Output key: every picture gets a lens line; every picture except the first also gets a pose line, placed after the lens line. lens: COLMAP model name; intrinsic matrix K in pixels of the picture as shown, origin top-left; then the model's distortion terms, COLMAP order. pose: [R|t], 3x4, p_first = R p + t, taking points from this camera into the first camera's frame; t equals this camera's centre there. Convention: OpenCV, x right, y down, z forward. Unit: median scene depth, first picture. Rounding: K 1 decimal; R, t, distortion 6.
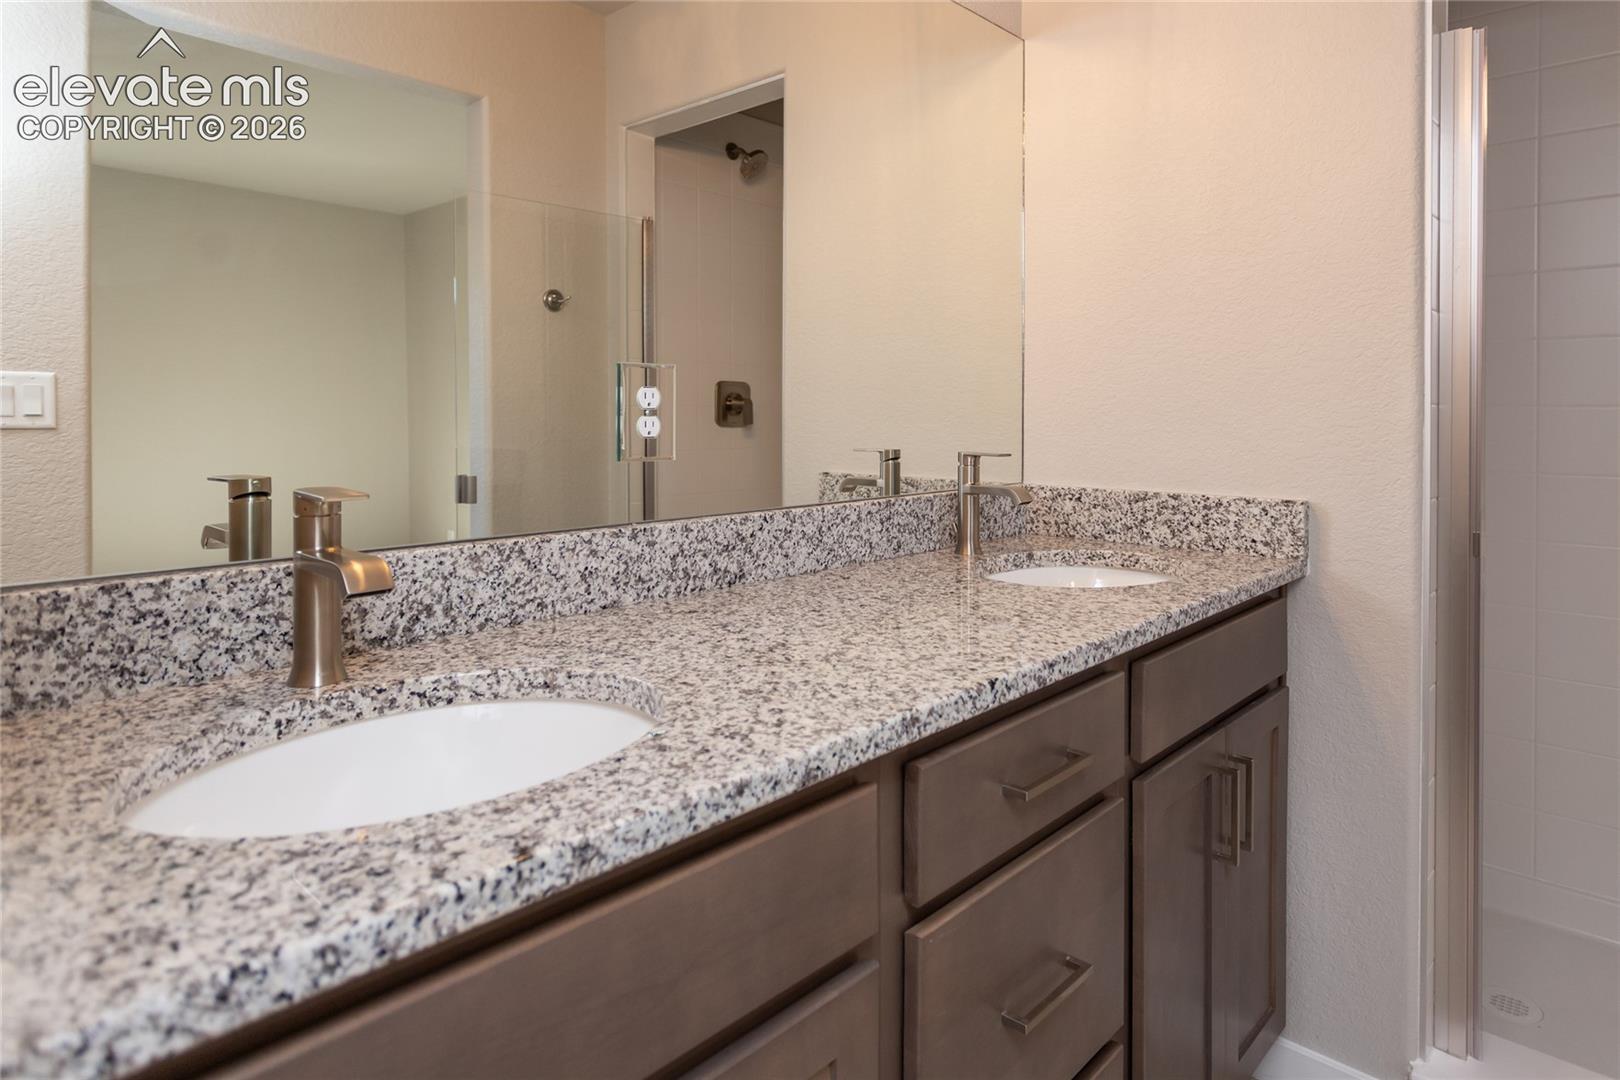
lens RADIAL K [[998.1, 0, 812.5], [0, 998.1, 419.4], [0, 0, 1]] dist [-0.002903, 0.001357]
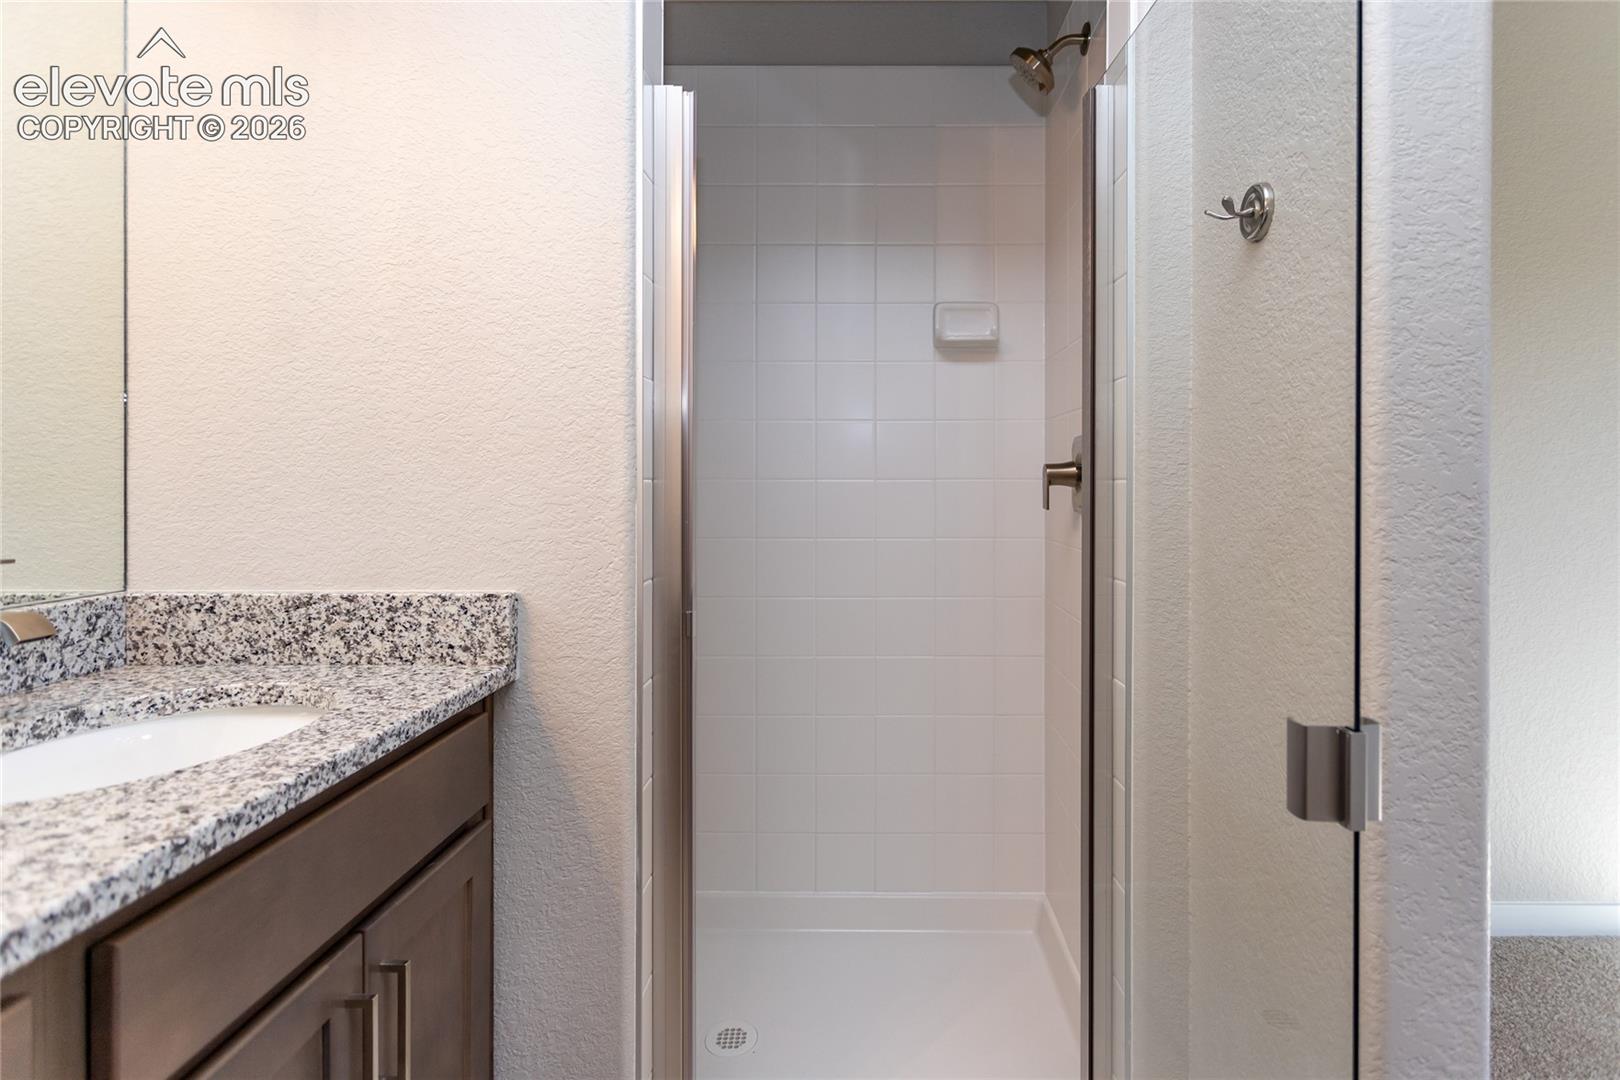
lens RADIAL K [[809.4, 0, 813.7], [0, 809.4, 489.1], [0, 0, 1]] dist [-0.000025, 0.000017]
pose [[0.780697, -0.002335, 0.624905, 0.258195], [0.003667, 0.999993, -0.000845, -0.004670], [-0.624899, 0.002951, 0.780700, 0.296691]]
